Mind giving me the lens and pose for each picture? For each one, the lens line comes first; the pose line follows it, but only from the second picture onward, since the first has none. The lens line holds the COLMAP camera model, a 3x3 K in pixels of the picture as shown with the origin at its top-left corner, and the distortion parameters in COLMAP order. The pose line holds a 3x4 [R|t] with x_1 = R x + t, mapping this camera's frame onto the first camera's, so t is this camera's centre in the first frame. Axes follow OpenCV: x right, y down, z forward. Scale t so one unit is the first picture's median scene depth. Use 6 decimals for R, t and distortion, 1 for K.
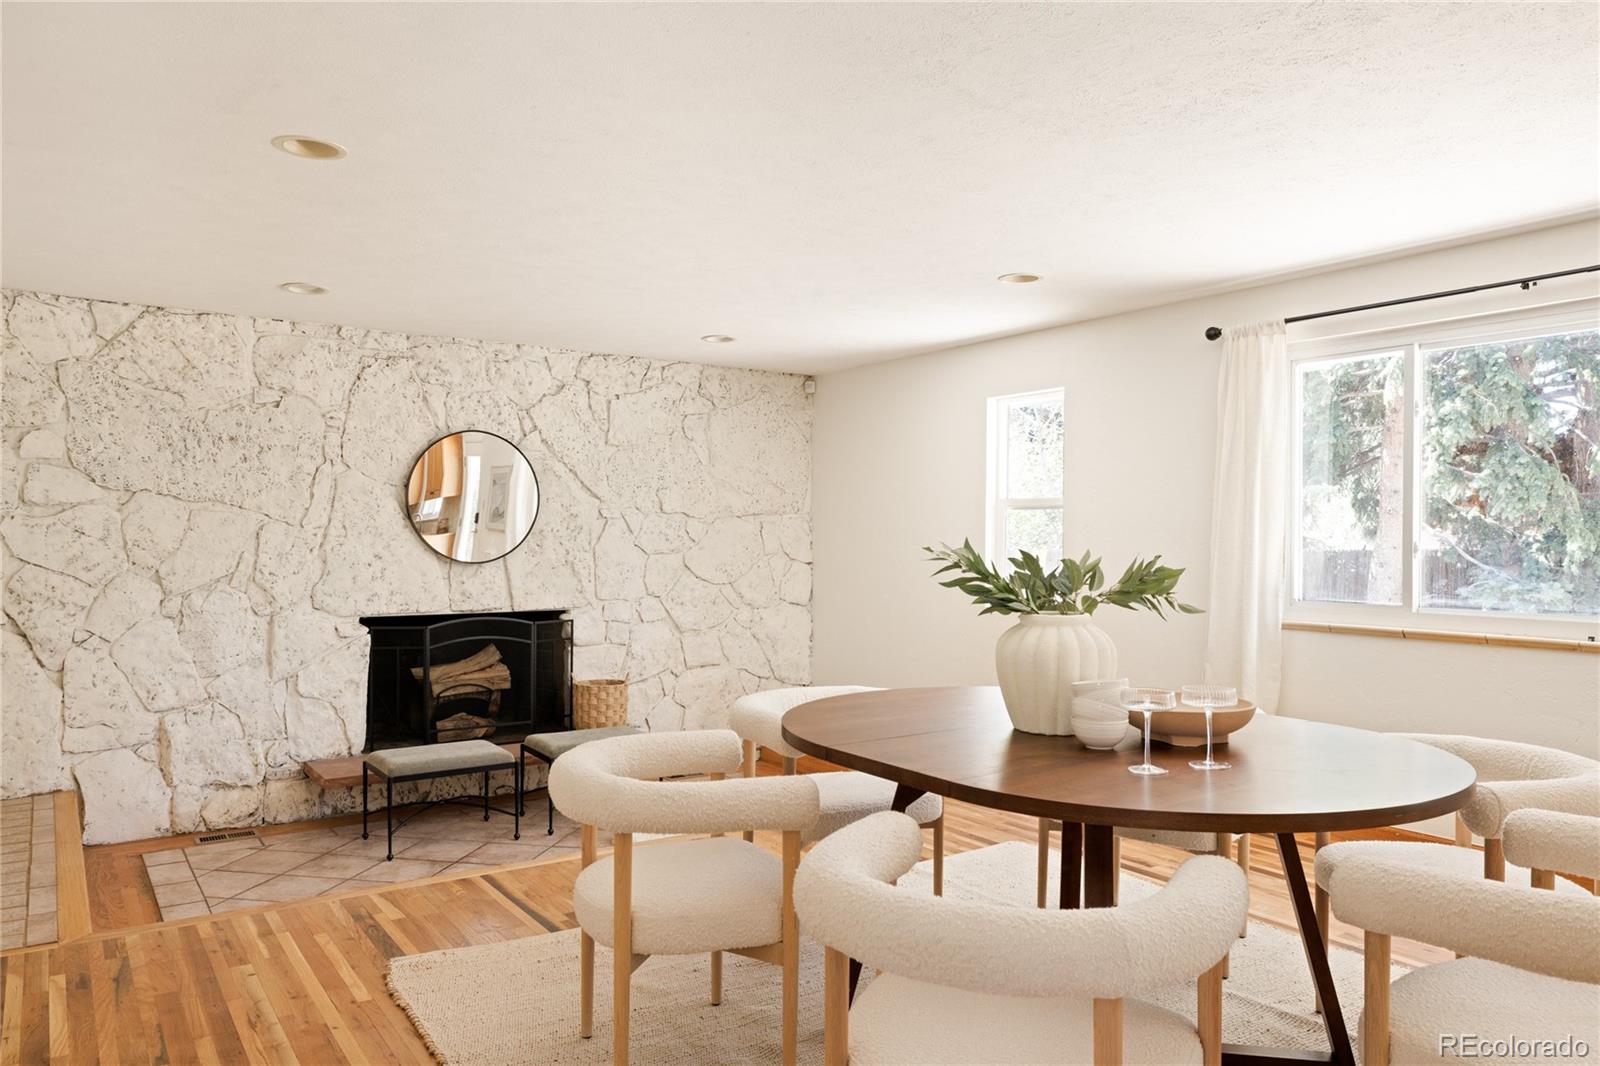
lens RADIAL K [[1136.1, 0, 804.5], [0, 1136.1, 535.2], [0, 0, 1]] dist [0.002152, -0.001460]
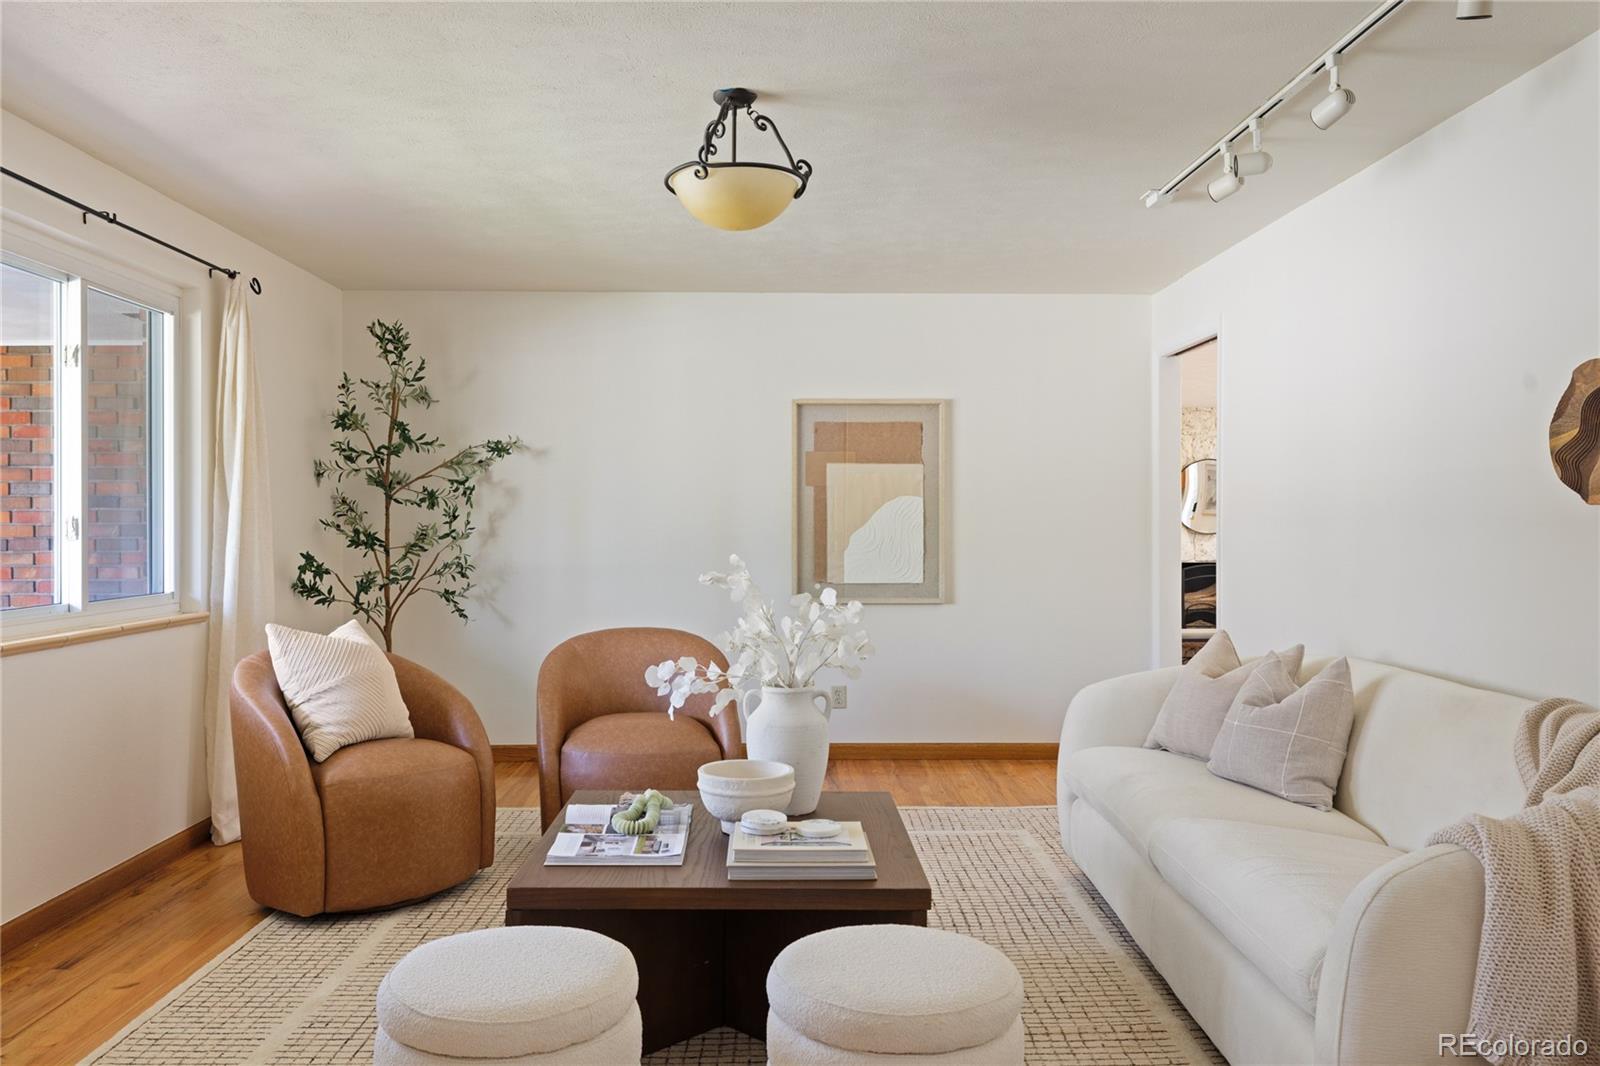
lens RADIAL K [[1222.9, 0, 799.1], [0, 1222.9, 528.8], [0, 0, 1]] dist [0.002301, 0.000231]
pose [[0.837193, -0.001450, -0.546906, 0.089971], [0.004212, 0.999984, 0.003796, 0.002908], [0.546891, -0.005482, 0.837186, -0.390331]]
